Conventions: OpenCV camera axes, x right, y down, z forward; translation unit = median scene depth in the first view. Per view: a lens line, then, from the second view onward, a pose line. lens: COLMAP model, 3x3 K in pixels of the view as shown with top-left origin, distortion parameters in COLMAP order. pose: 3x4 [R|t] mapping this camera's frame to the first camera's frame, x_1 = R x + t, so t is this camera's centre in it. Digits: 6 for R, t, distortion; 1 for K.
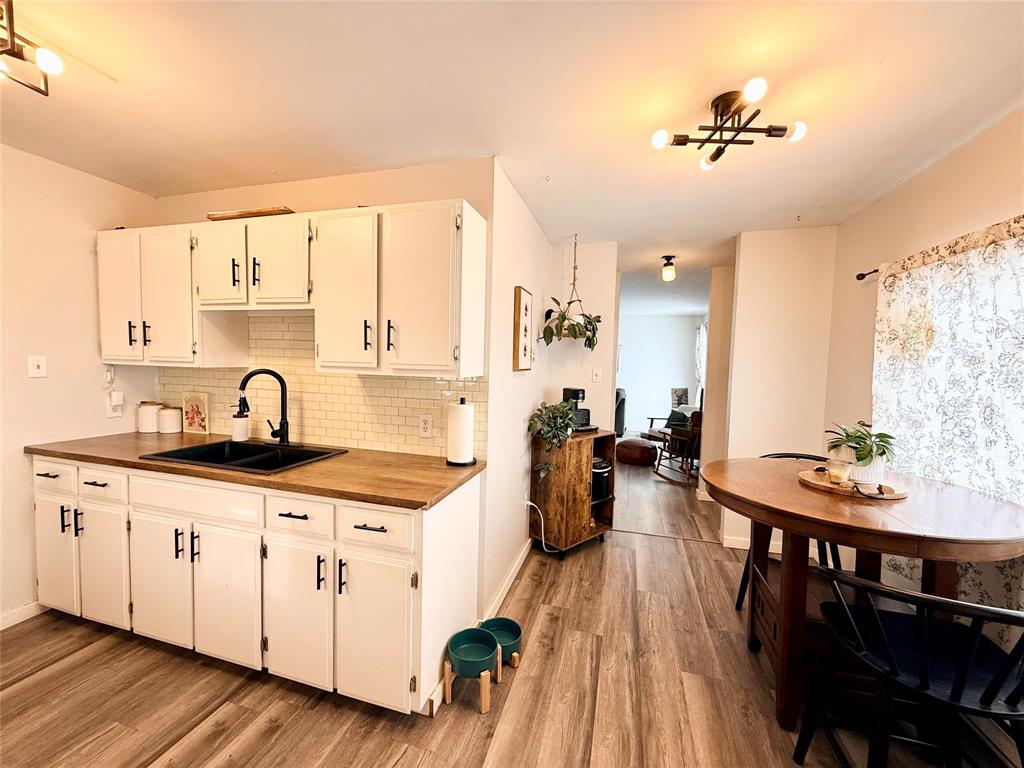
lens RADIAL K [[406.8, 0, 510.0], [0, 406.8, 385.5], [0, 0, 1]] dist [-0.001344, 0.000675]
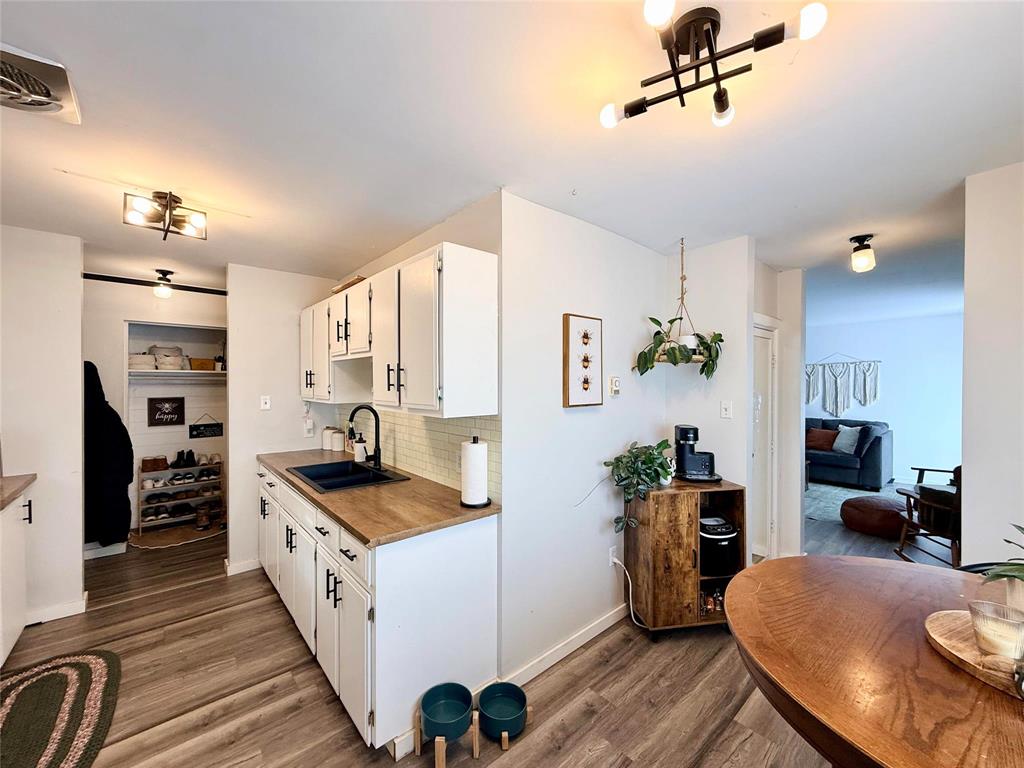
lens RADIAL K [[406.8, 0, 509.6], [0, 406.8, 385.2], [0, 0, 1]] dist [-0.001344, 0.000675]
pose [[0.840515, -0.022029, -0.541341, 0.477928], [-0.010507, 0.998322, -0.056940, -0.037968], [0.541687, 0.053547, 0.838873, 0.213193]]
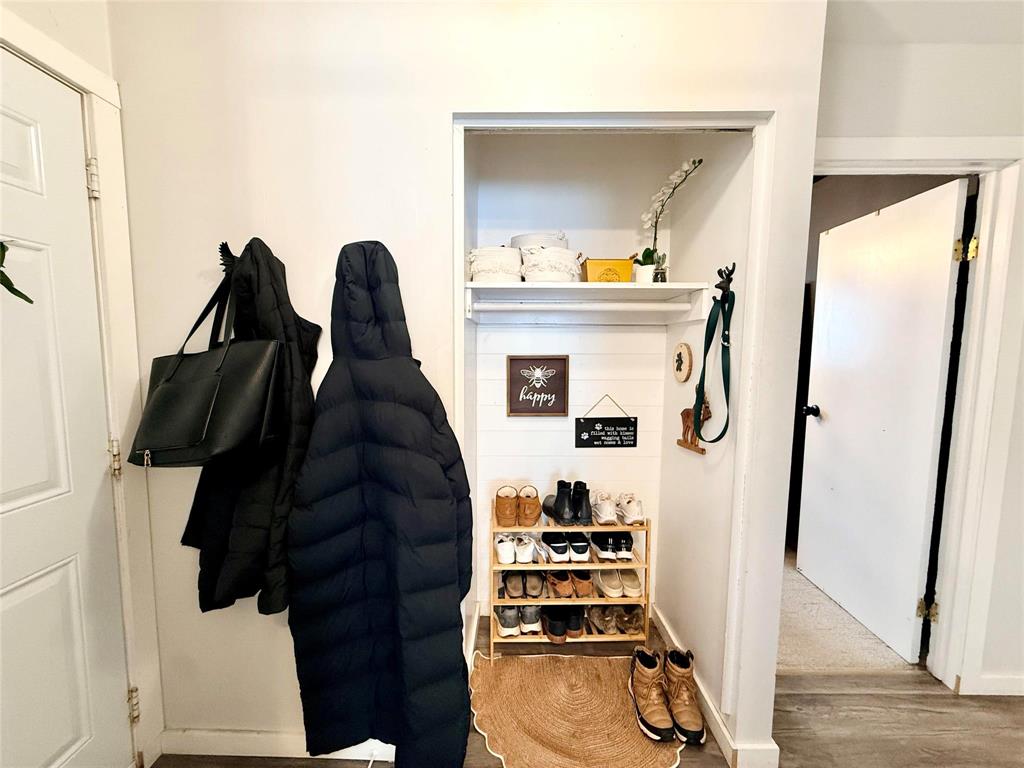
lens RADIAL K [[406.8, 0, 514.0], [0, 406.8, 382.5], [0, 0, 1]] dist [-0.001344, 0.000675]
pose [[0.275683, 0.057138, -0.959549, -1.265029], [-0.052437, 0.997639, 0.044340, -0.050885], [0.959817, 0.038092, 0.278029, 0.707228]]
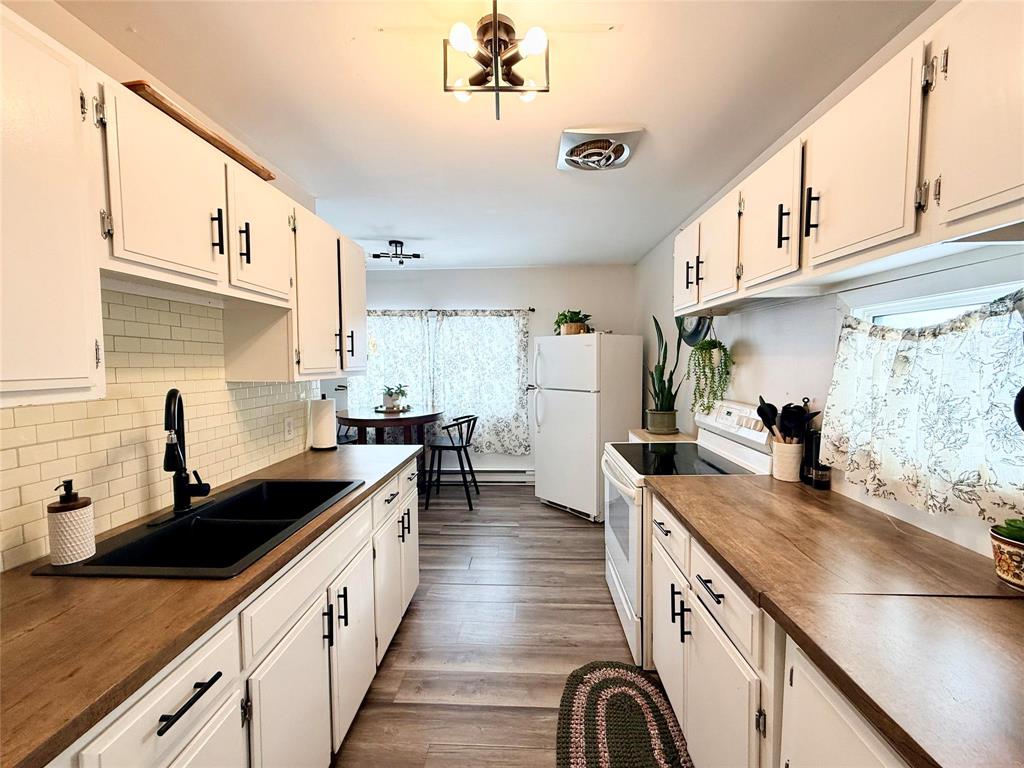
lens RADIAL K [[406.8, 0, 509.5], [0, 406.8, 384.9], [0, 0, 1]] dist [-0.001344, 0.000675]
pose [[-0.232543, -0.083537, 0.968992, -1.384759], [0.055134, 0.993570, 0.098887, -0.083768], [-0.971022, 0.076420, -0.226442, 0.726441]]
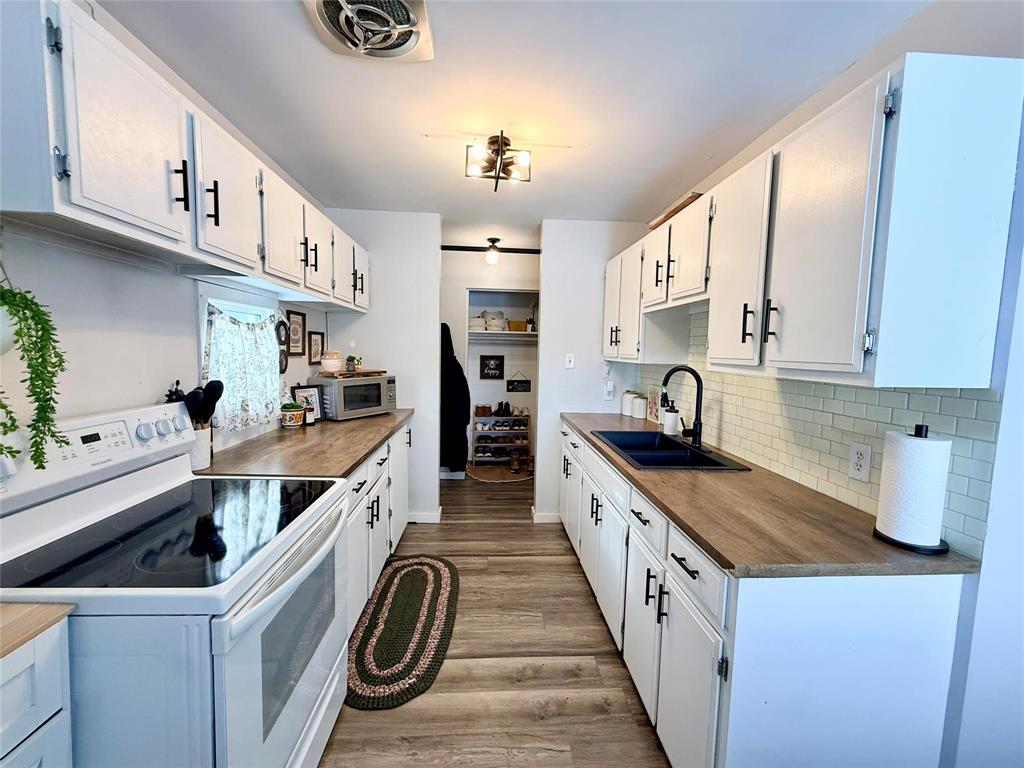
lens RADIAL K [[406.8, 0, 510.3], [0, 406.8, 385.1], [0, 0, 1]] dist [-0.001344, 0.000675]
pose [[0.338584, 0.063682, -0.938779, 0.201261], [-0.066253, 0.996844, 0.043726, -0.010743], [0.938601, 0.047392, 0.341735, 0.291052]]
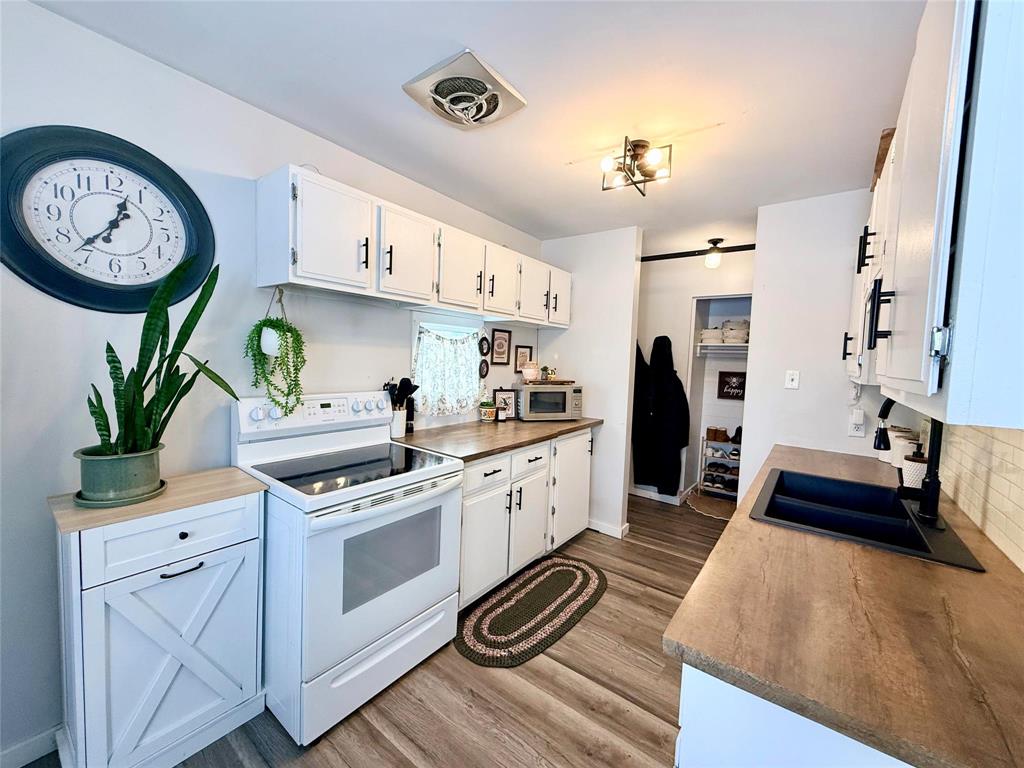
lens RADIAL K [[406.8, 0, 510.9], [0, 406.8, 385.1], [0, 0, 1]] dist [-0.001344, 0.000675]
pose [[-0.355036, 0.025823, -0.934496, 0.238894], [-0.097089, 0.993194, 0.064332, -0.029853], [0.929797, 0.113570, -0.350113, 0.690108]]
